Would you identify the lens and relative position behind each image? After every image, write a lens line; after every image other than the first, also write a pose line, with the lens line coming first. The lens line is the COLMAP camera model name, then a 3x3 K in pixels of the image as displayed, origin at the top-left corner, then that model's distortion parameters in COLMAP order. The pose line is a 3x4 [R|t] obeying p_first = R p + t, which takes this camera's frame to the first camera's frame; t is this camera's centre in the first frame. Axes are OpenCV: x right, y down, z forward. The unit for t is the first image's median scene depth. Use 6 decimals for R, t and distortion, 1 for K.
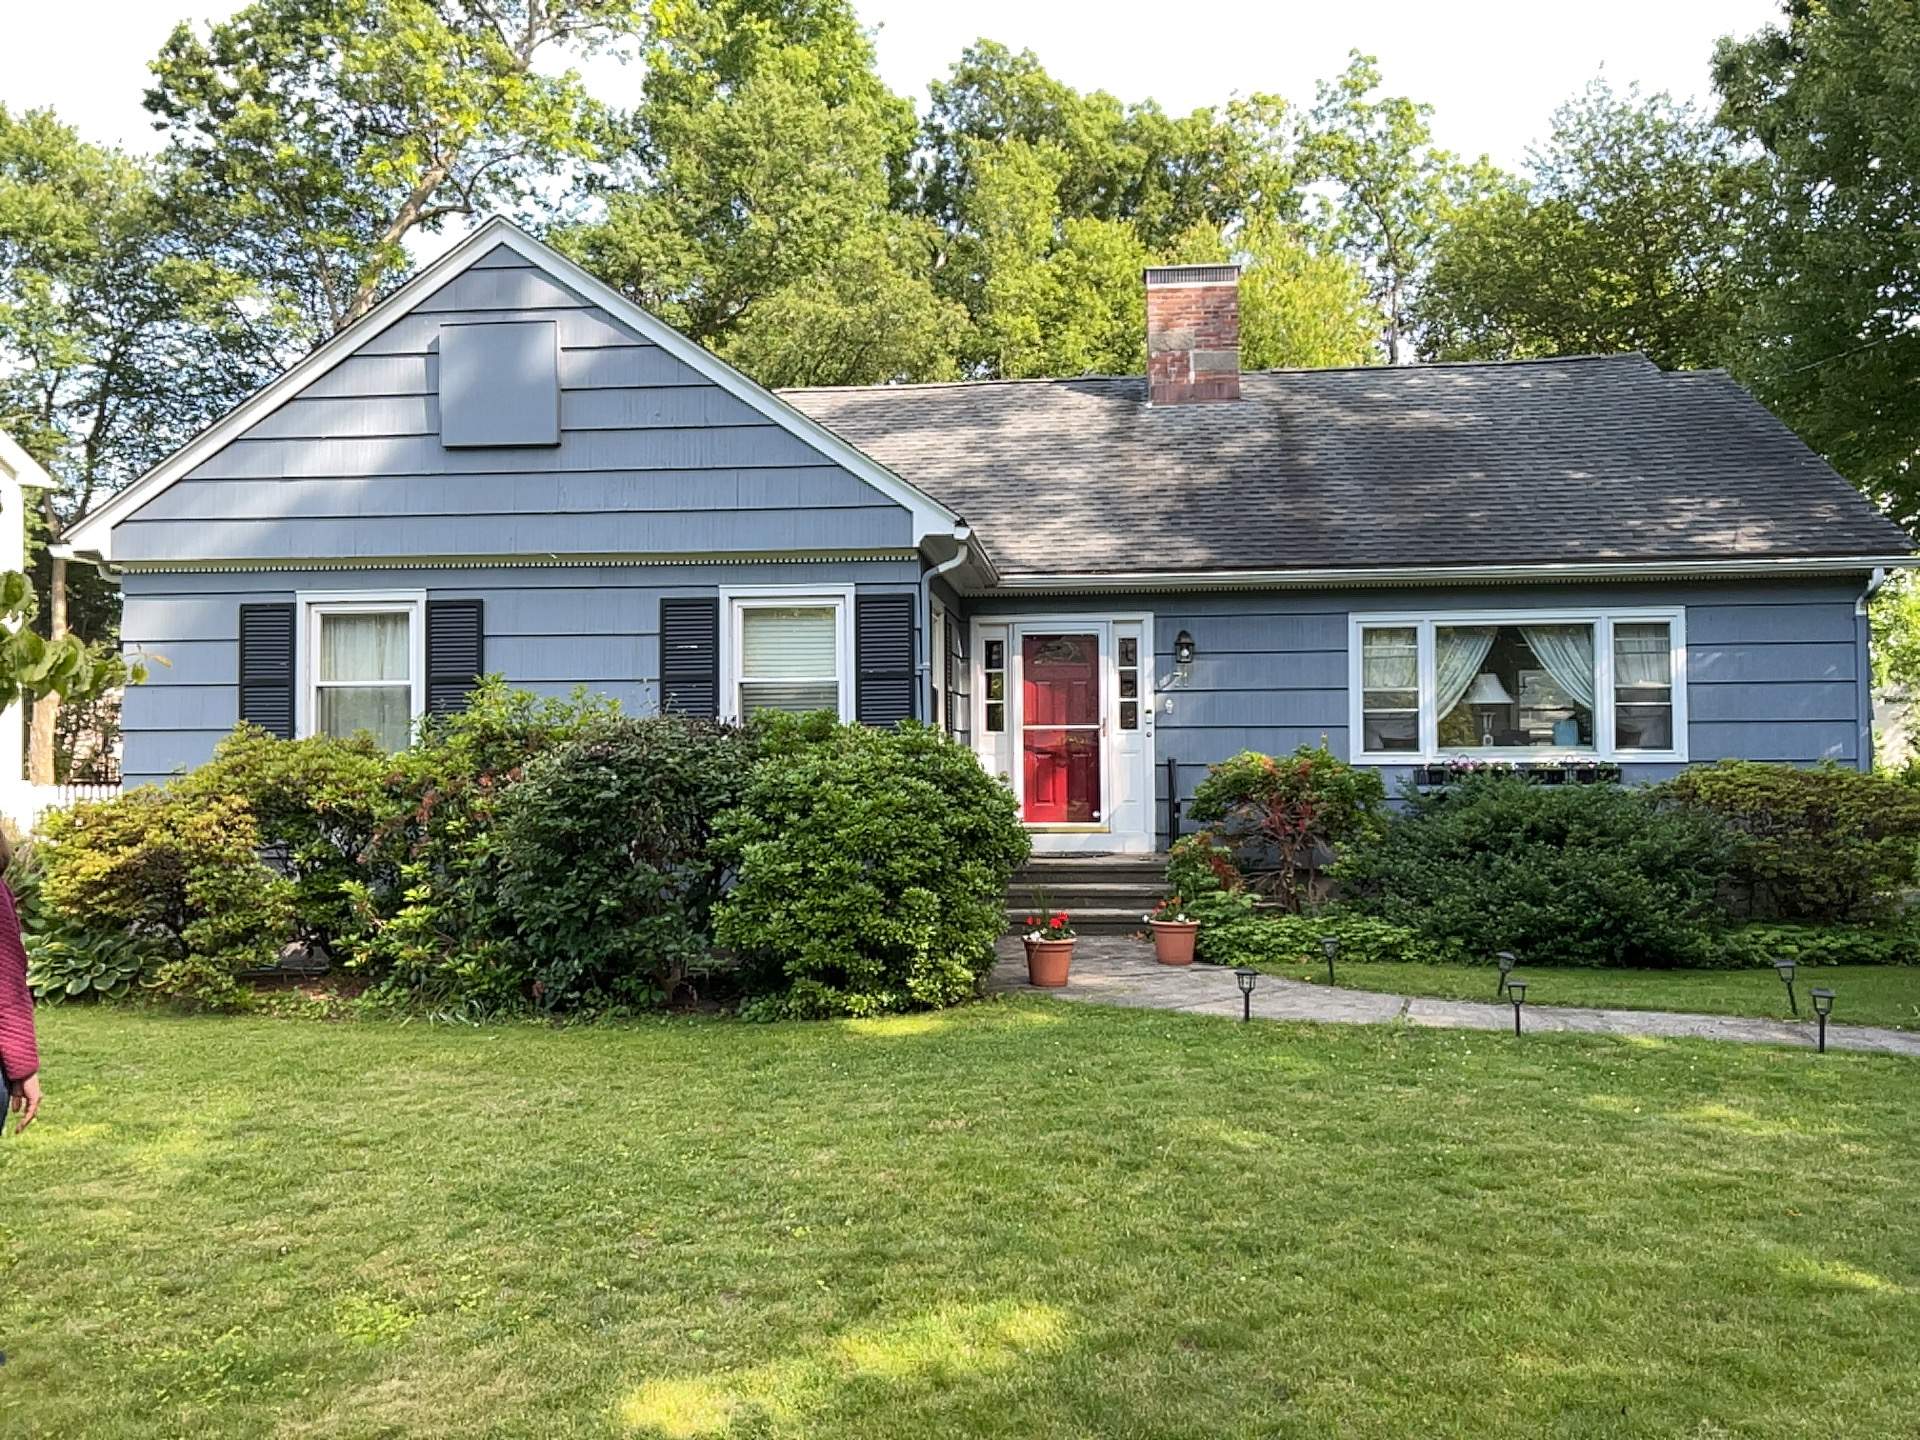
lens RADIAL K [[1453.2, 0, 974.7], [0, 1453.2, 728.2], [0, 0, 1]] dist [0.039007, -0.019065]
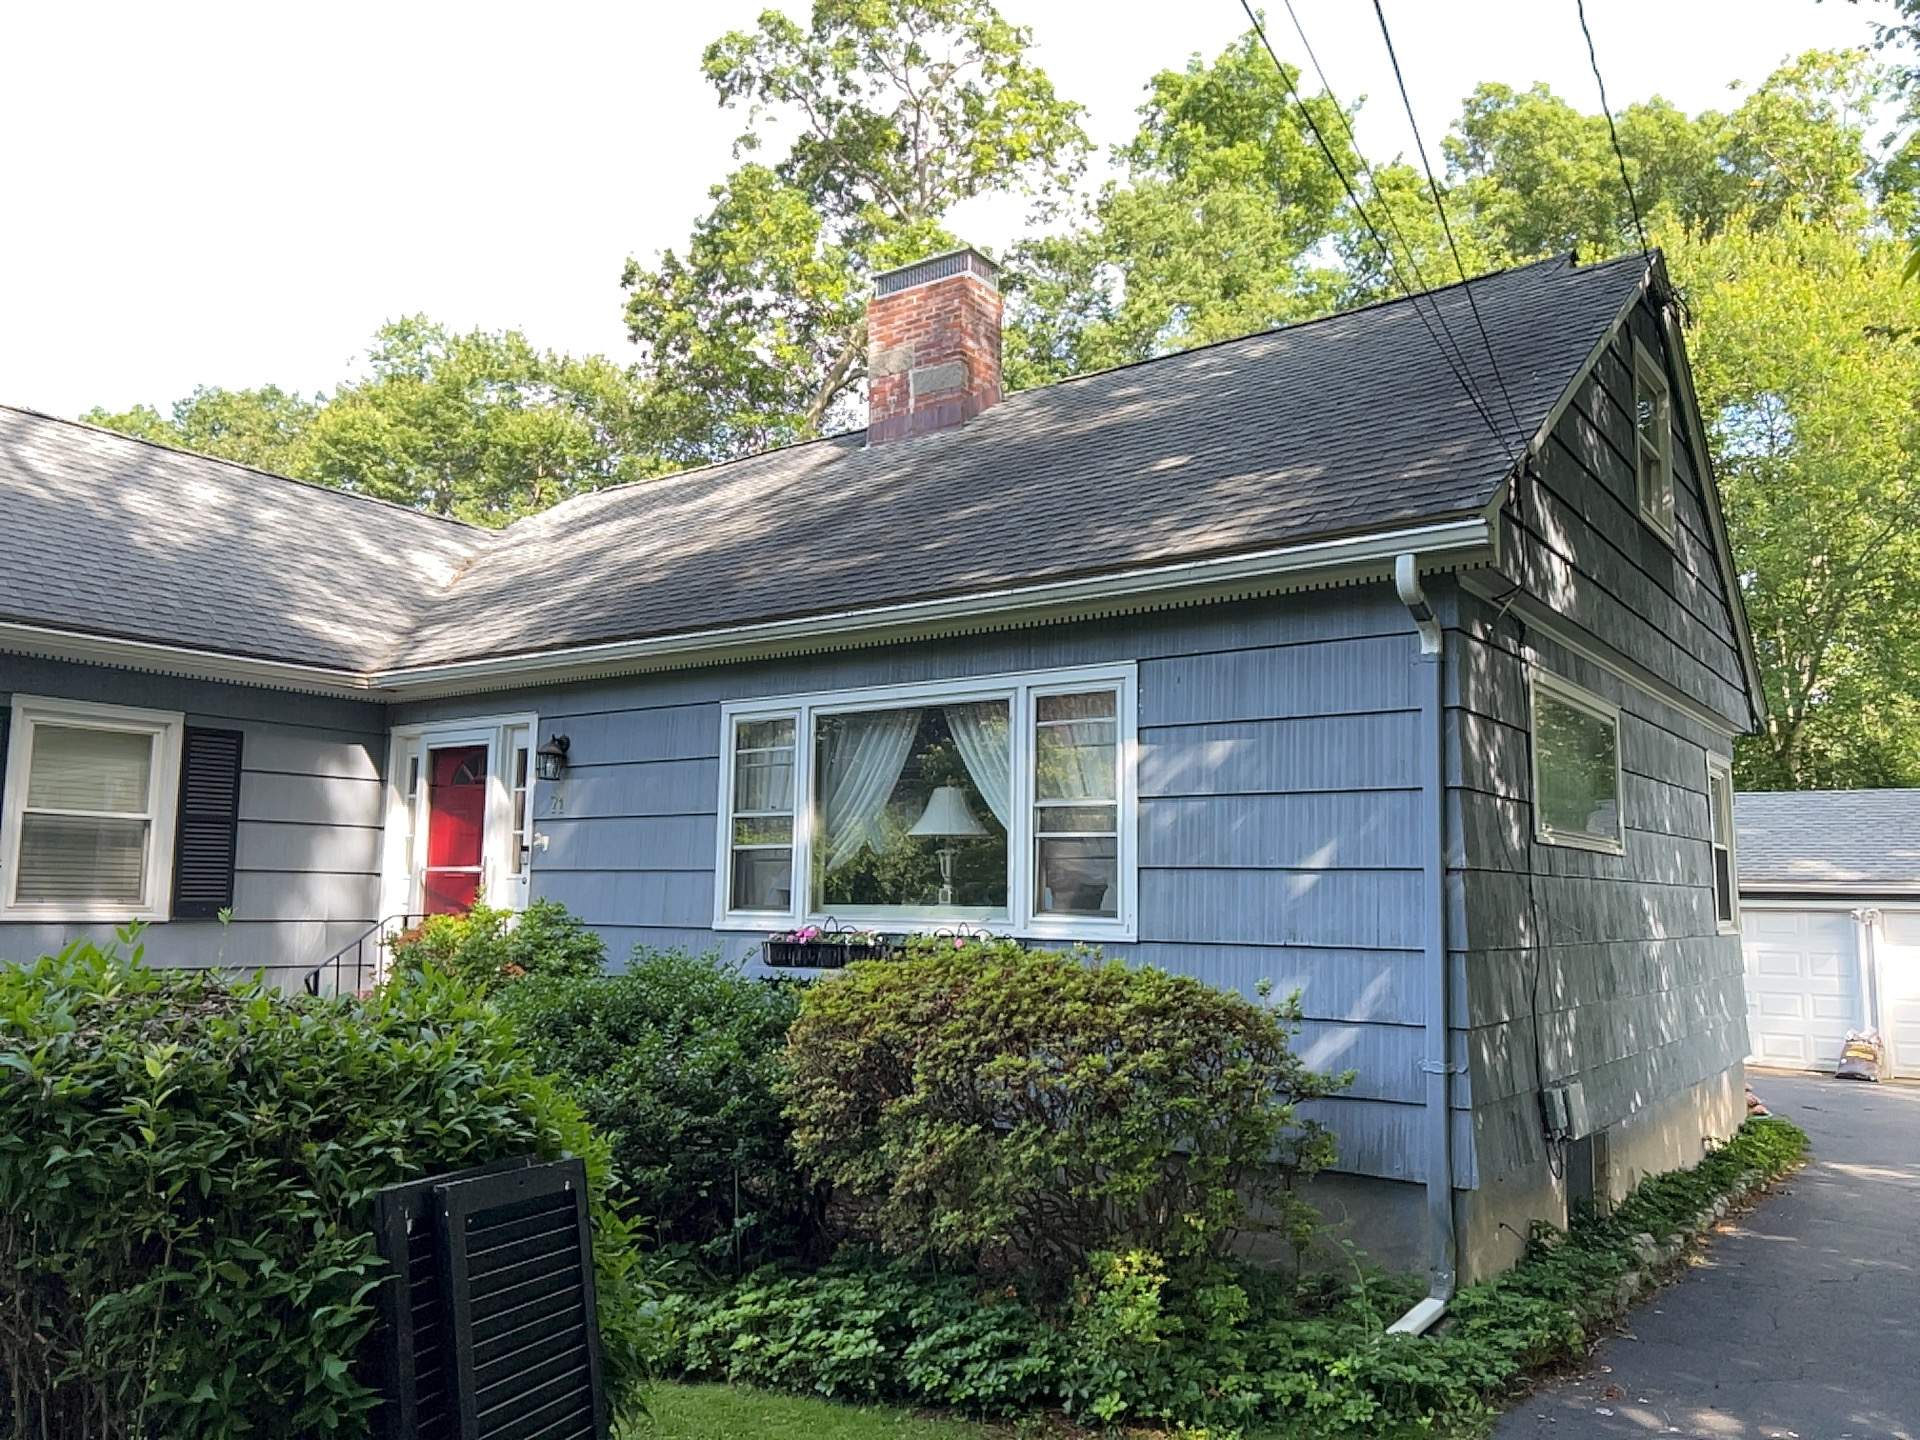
lens RADIAL K [[1453.2, 0, 964.9], [0, 1453.2, 737.5], [0, 0, 1]] dist [0.039007, -0.019065]
pose [[0.858307, -0.037268, -0.511781, 0.699750], [-0.008865, 0.996133, -0.087407, -0.004733], [0.513060, 0.079560, 0.854658, 0.488074]]
